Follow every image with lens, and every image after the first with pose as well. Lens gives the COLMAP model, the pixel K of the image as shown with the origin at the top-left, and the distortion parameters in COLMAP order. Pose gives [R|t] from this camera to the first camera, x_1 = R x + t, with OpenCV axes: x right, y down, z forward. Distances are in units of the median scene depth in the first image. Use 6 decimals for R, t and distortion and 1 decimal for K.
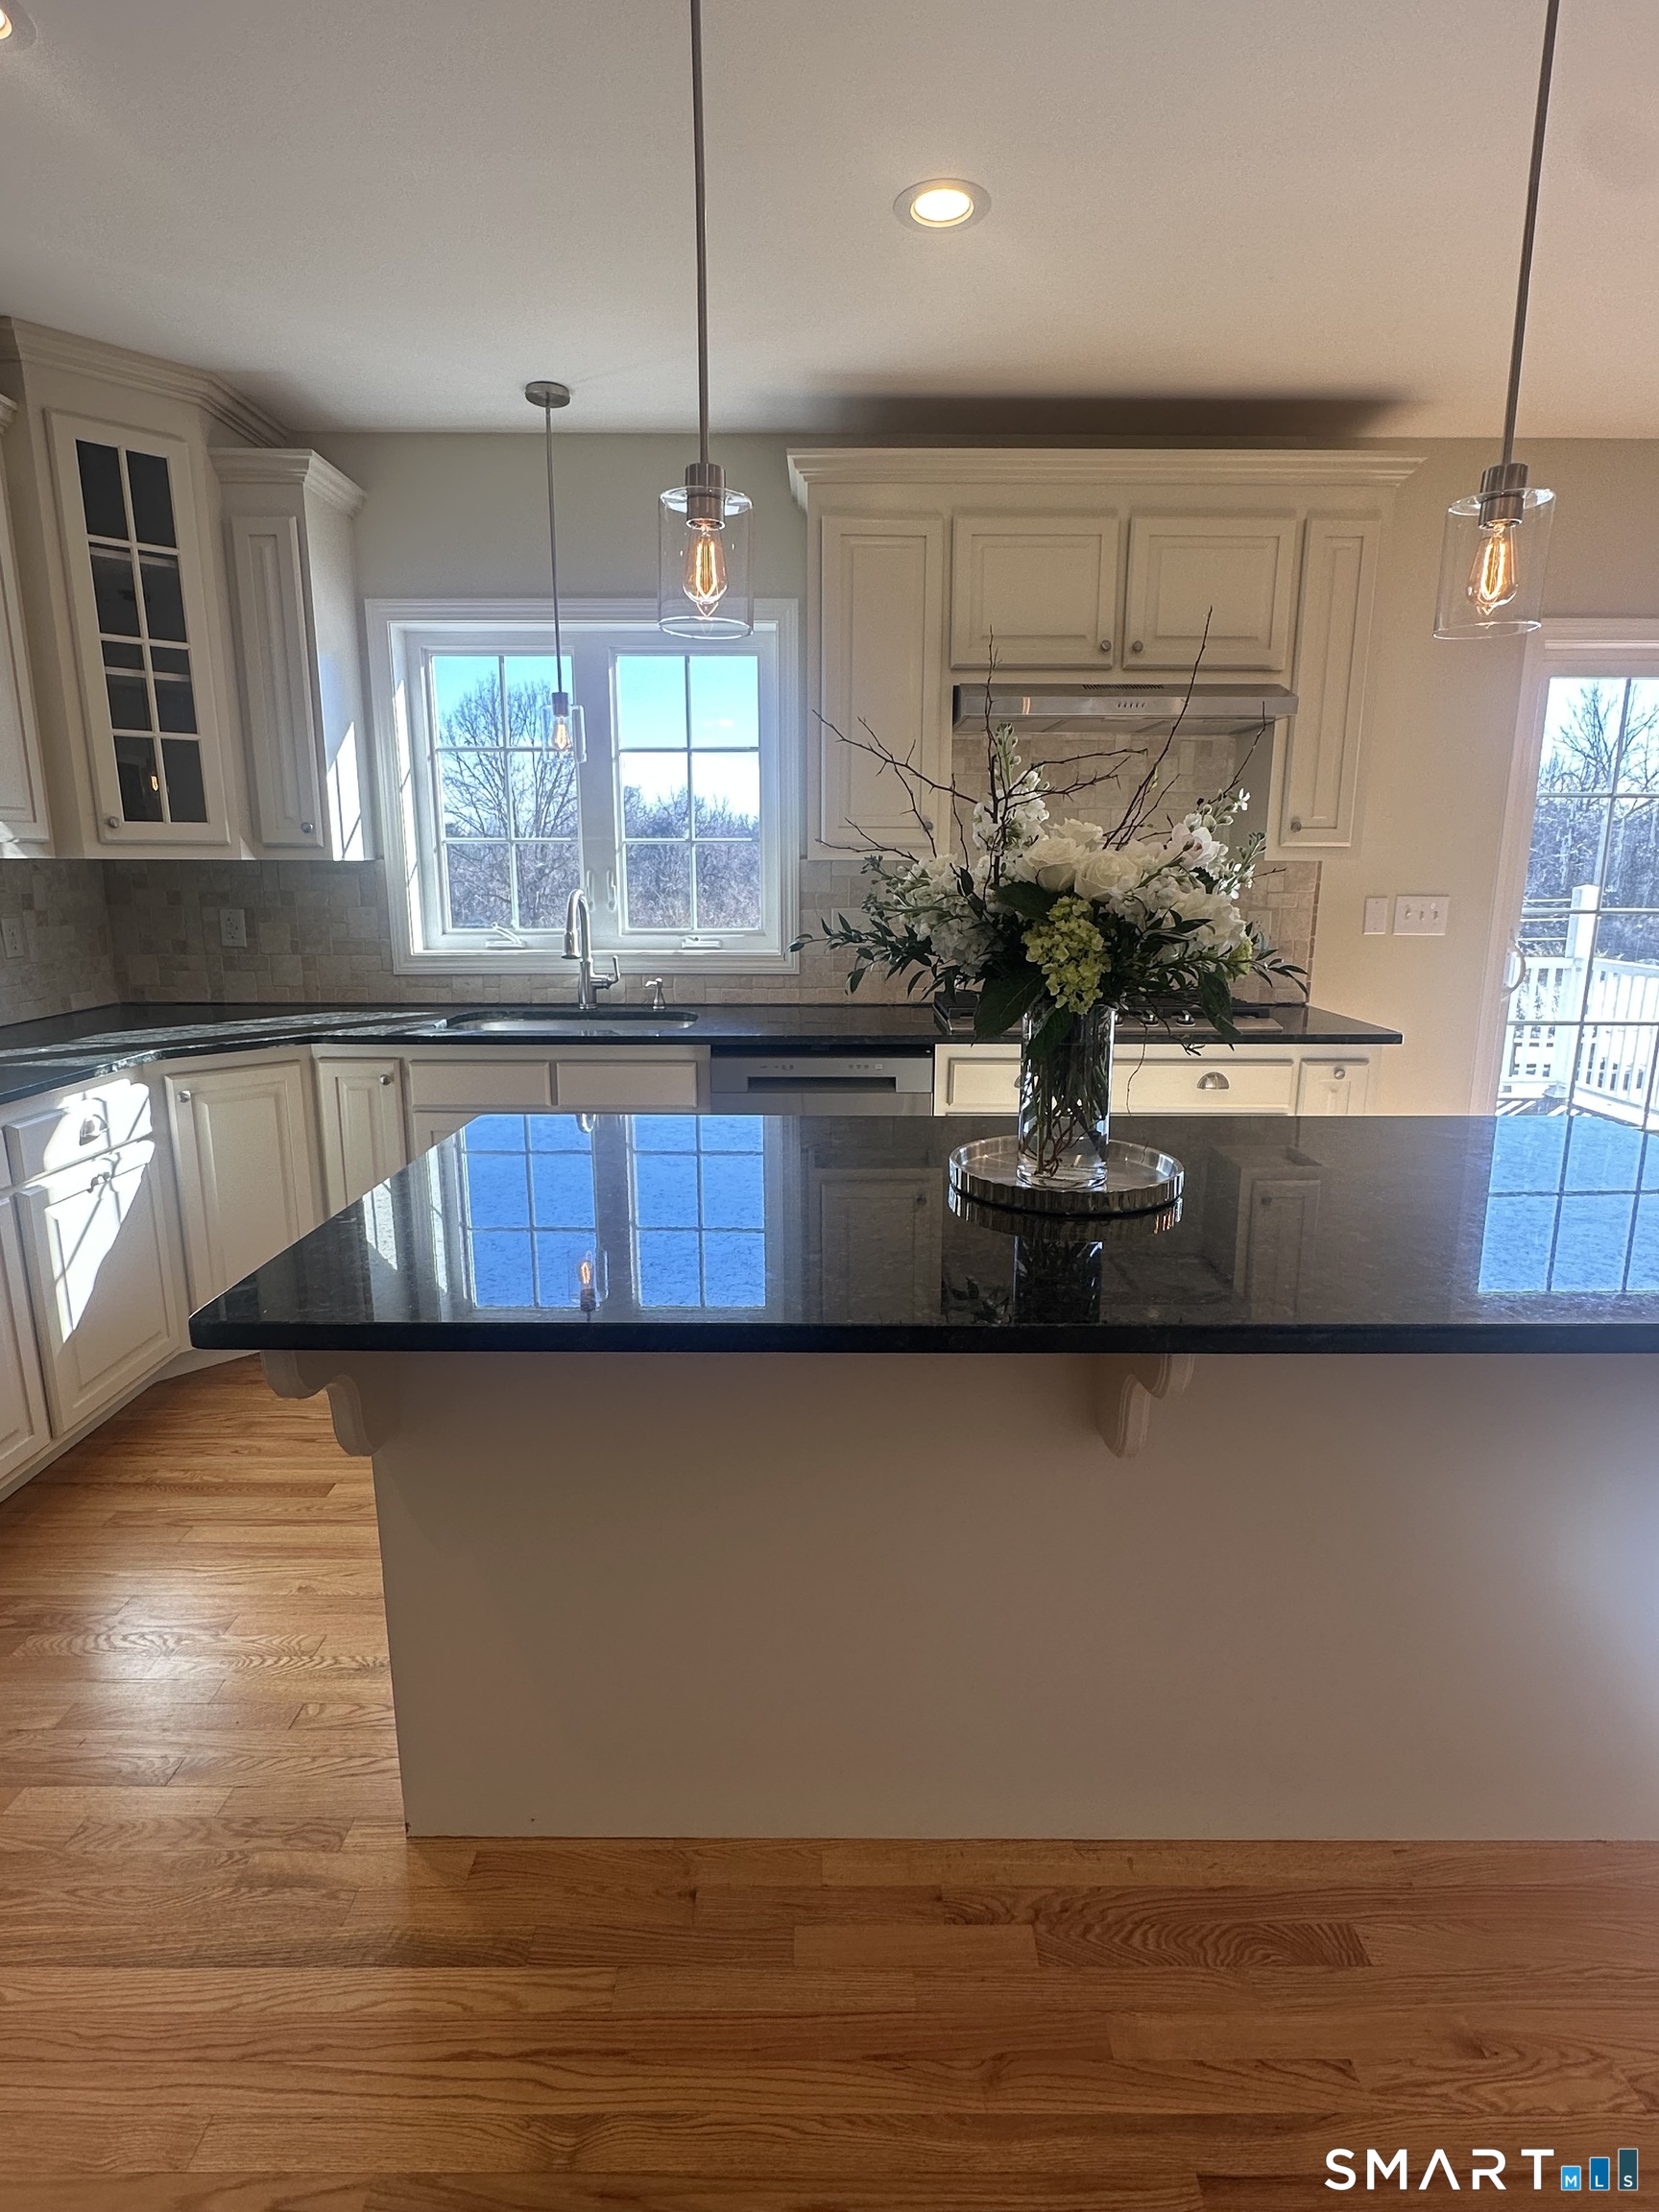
lens RADIAL K [[1142.7, 0, 827.2], [0, 1142.7, 1097.7], [0, 0, 1]] dist [0.002840, 0.000588]
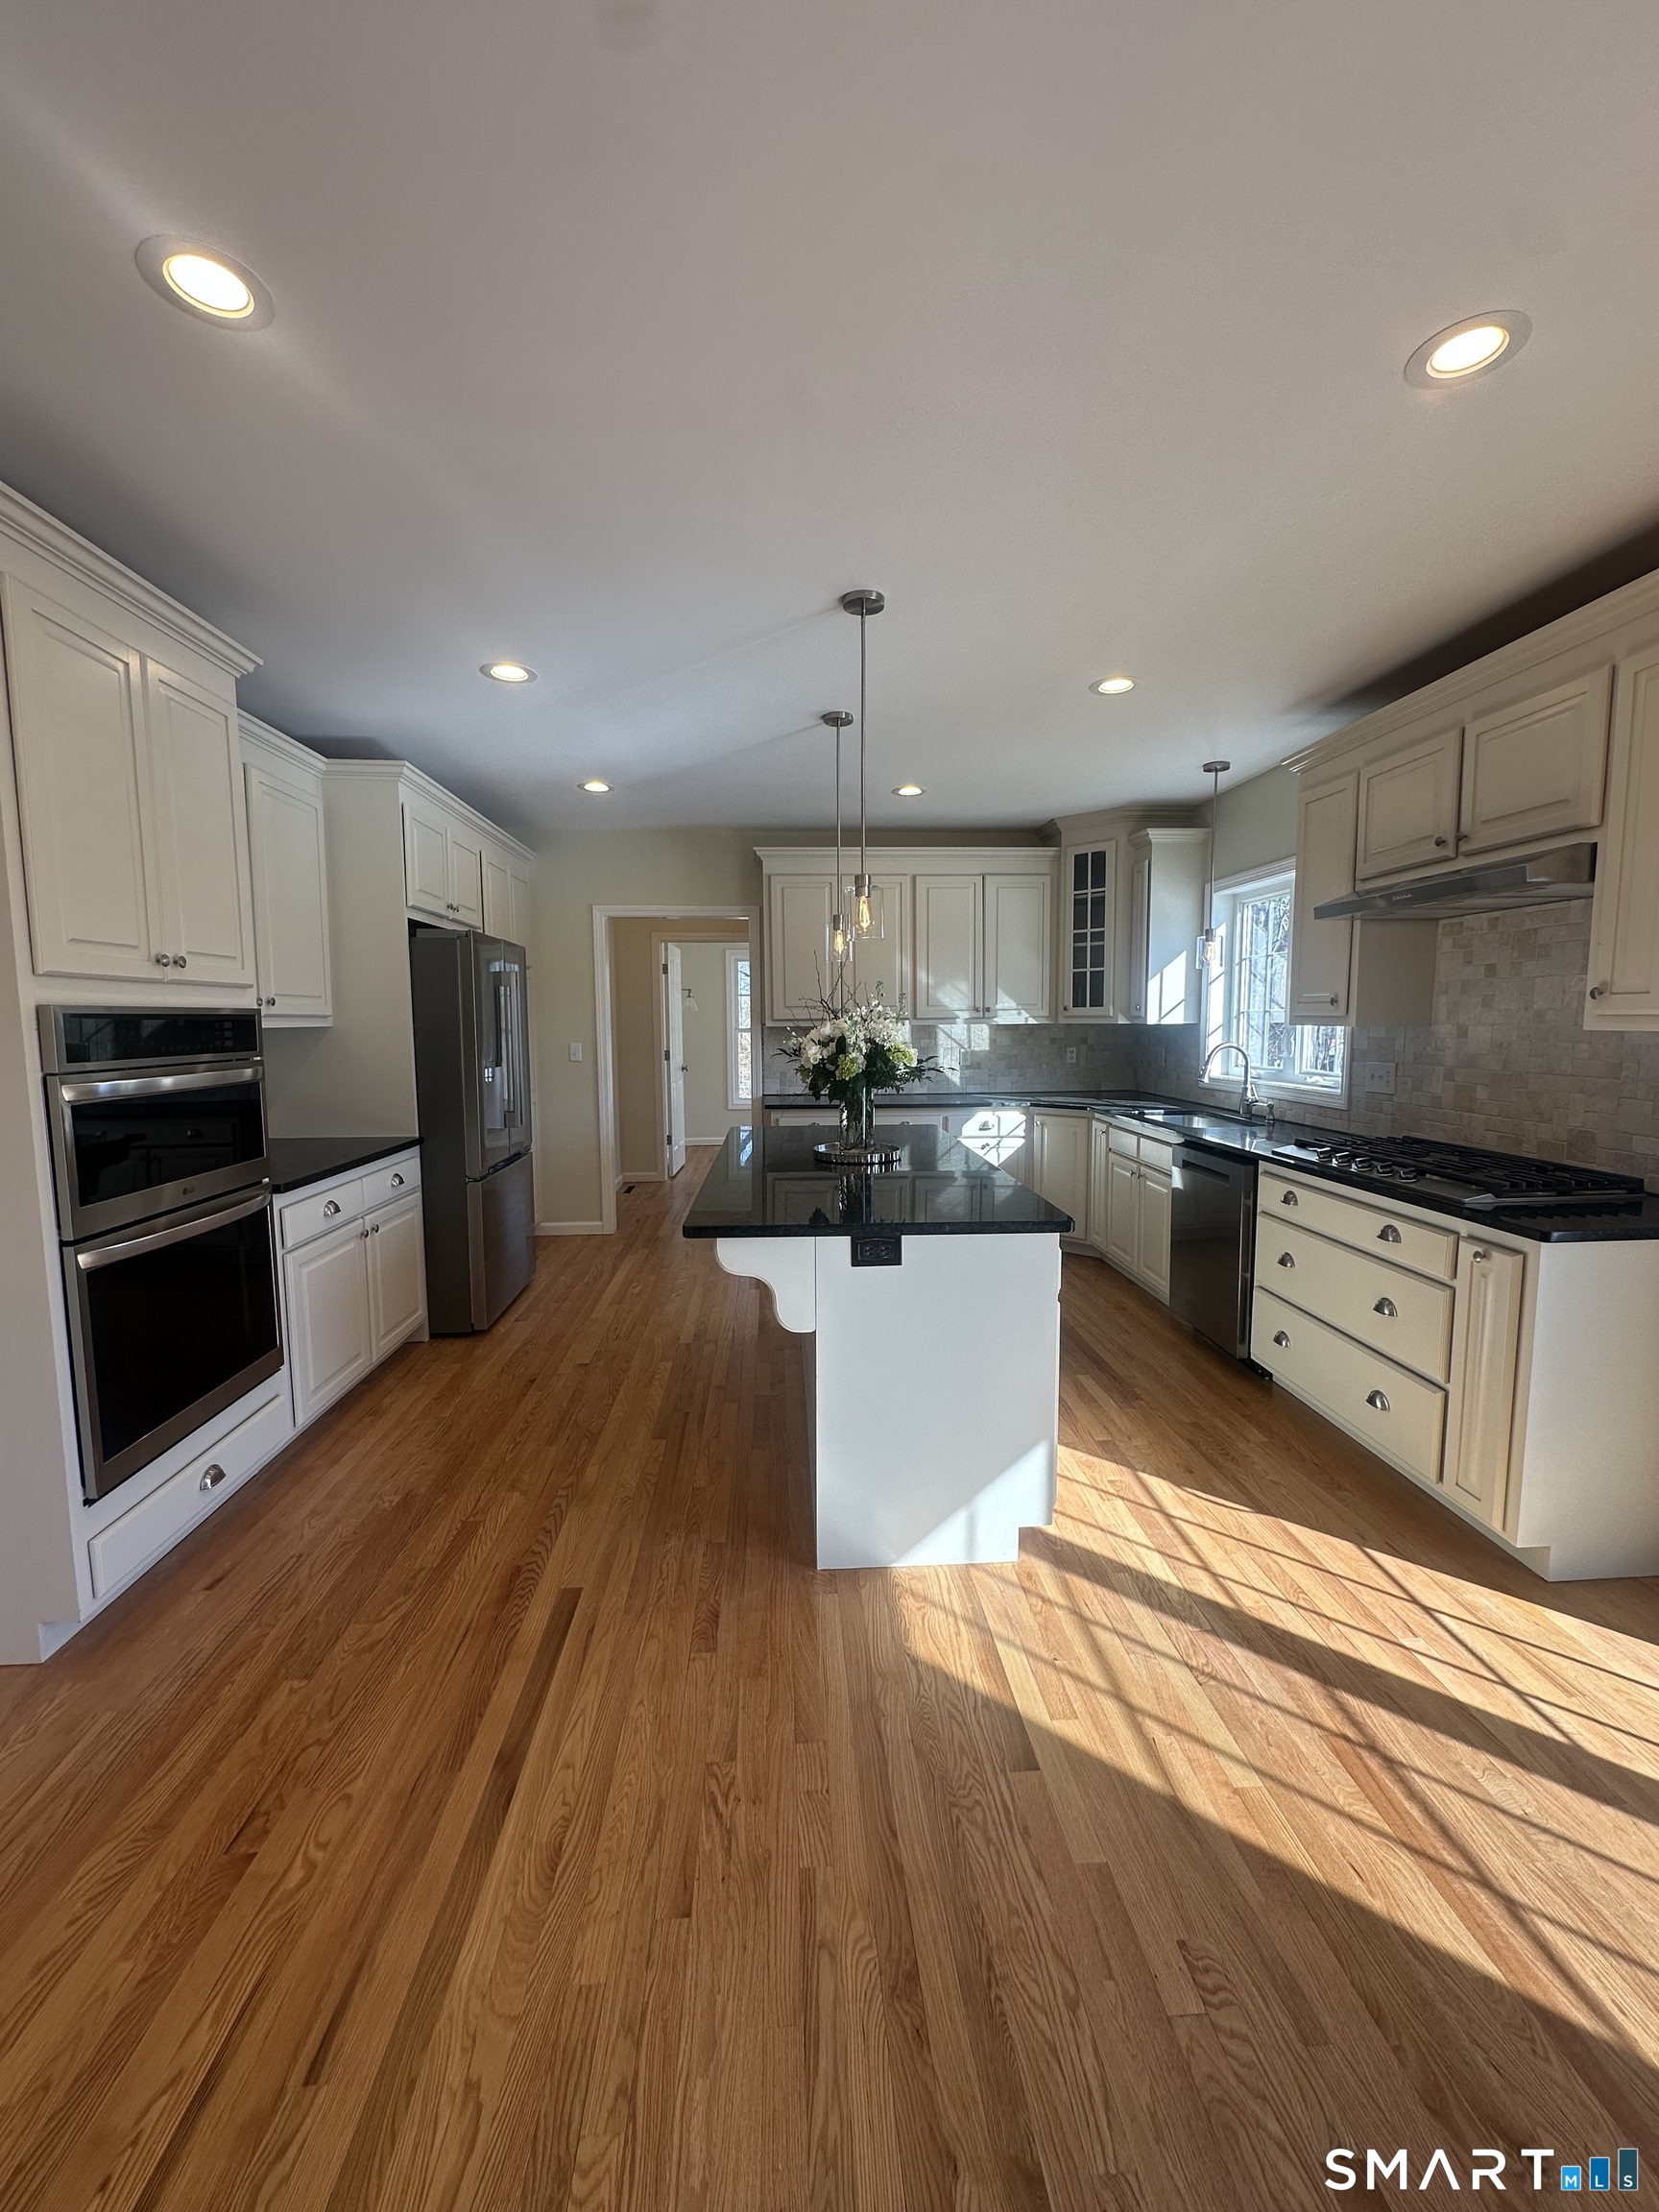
lens RADIAL K [[882.6, 0, 826.6], [0, 882.6, 1105.3], [0, 0, 1]] dist [-0.001012, 0.000219]
pose [[0.055401, 0.097676, -0.993675, 1.148446], [-0.196010, 0.976902, 0.085100, -0.100921], [0.979036, 0.190055, 0.073267, 0.413251]]
